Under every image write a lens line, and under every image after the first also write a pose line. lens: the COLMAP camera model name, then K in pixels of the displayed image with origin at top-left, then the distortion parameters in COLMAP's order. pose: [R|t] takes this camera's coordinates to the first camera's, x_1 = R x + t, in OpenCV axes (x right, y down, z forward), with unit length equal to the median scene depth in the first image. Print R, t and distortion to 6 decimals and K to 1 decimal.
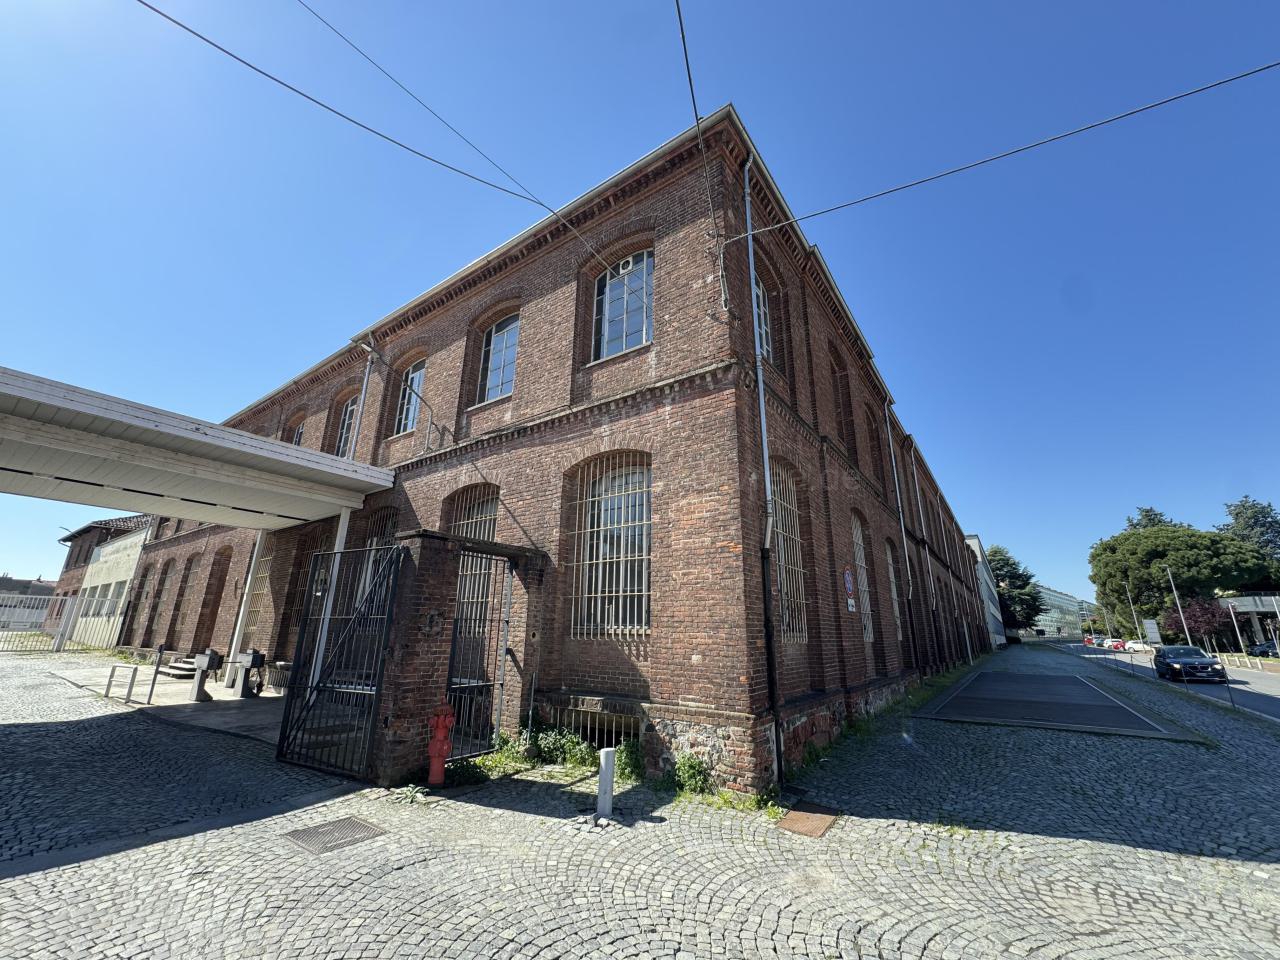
lens RADIAL K [[512.4, 0, 641.5], [0, 512.4, 477.2], [0, 0, 1]] dist [0.001334, -0.000208]
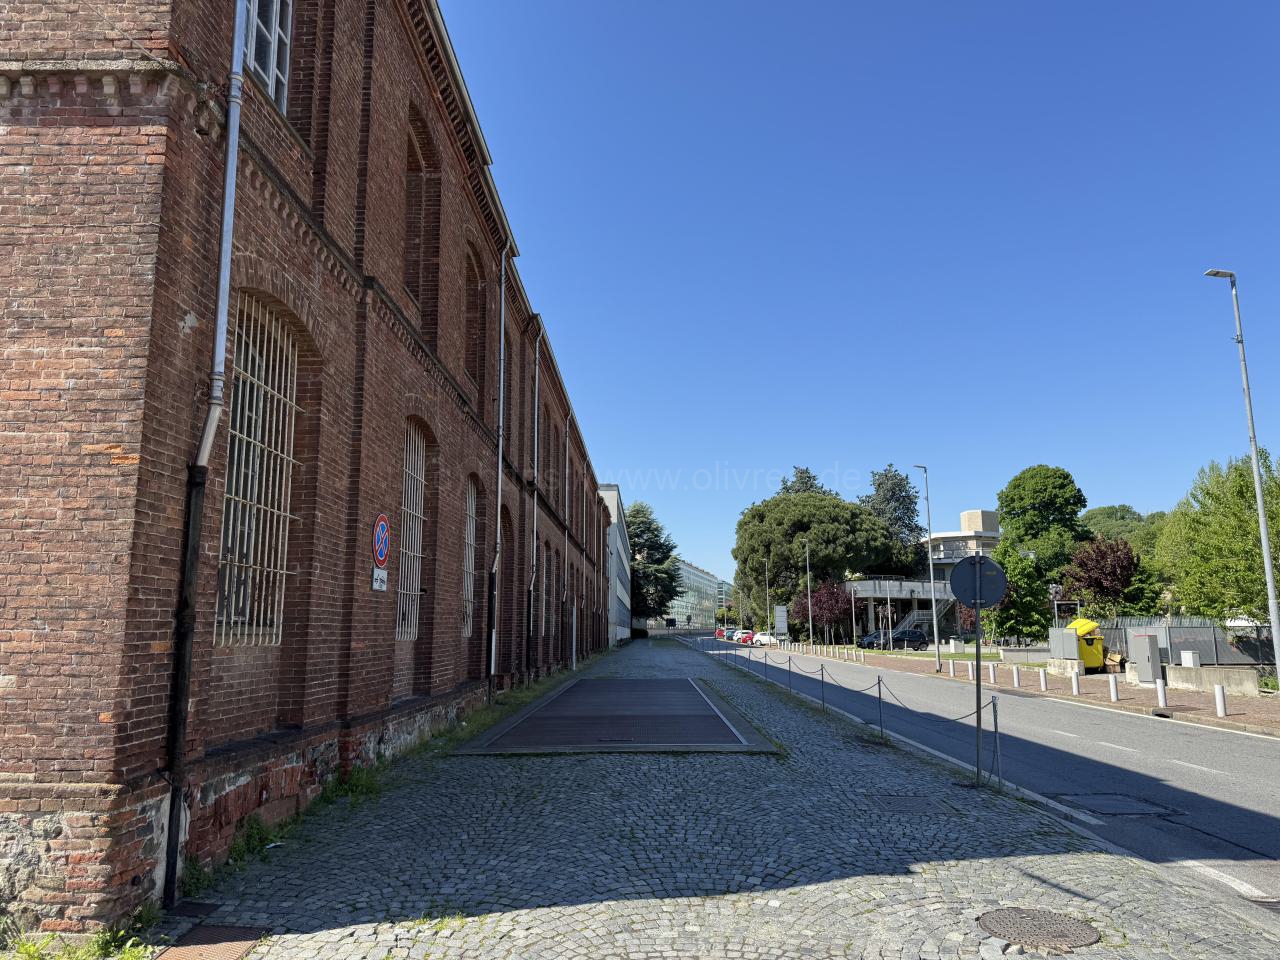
lens RADIAL K [[904.3, 0, 645.2], [0, 904.3, 487.6], [0, 0, 1]] dist [0.033640, -0.033890]
pose [[0.817668, 0.076255, 0.570617, 0.076286], [-0.156012, 0.983449, 0.092134, 0.006821], [-0.554147, -0.164358, 0.816032, 0.015741]]
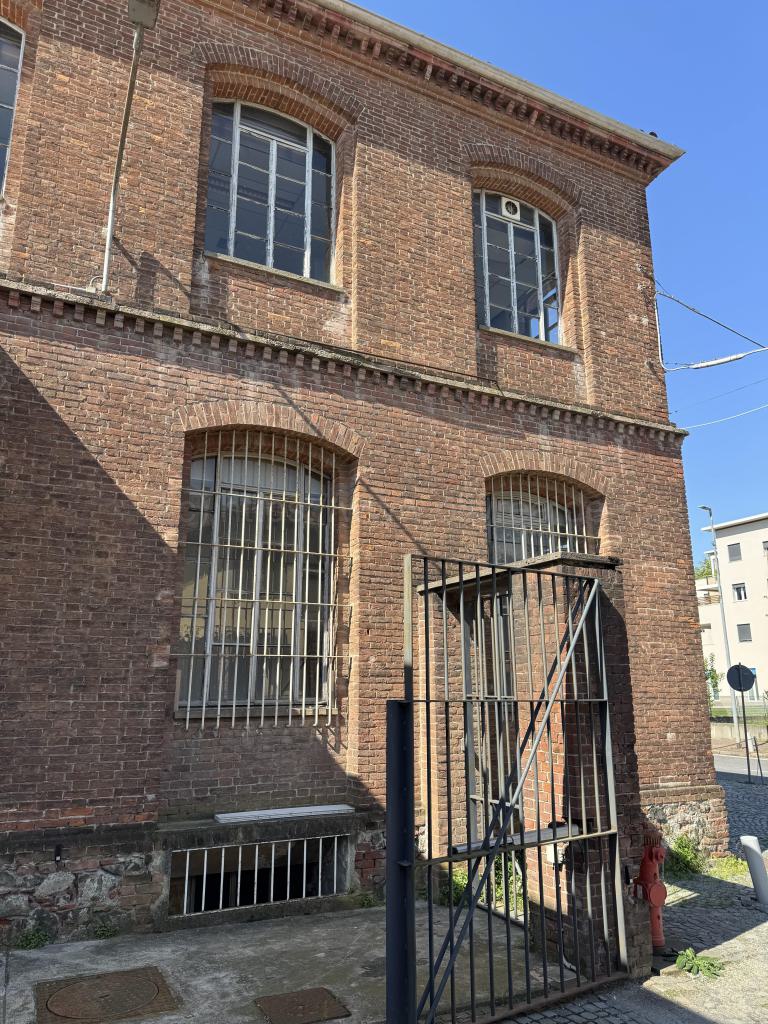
lens RADIAL K [[723.5, 0, 385.6], [0, 723.5, 516.6], [0, 0, 1]] dist [0.033640, -0.033890]
pose [[0.471694, 0.195295, 0.859863, -1.079652], [-0.248899, 0.964998, -0.082636, 0.159598], [-0.845905, -0.175041, 0.503792, 0.656860]]
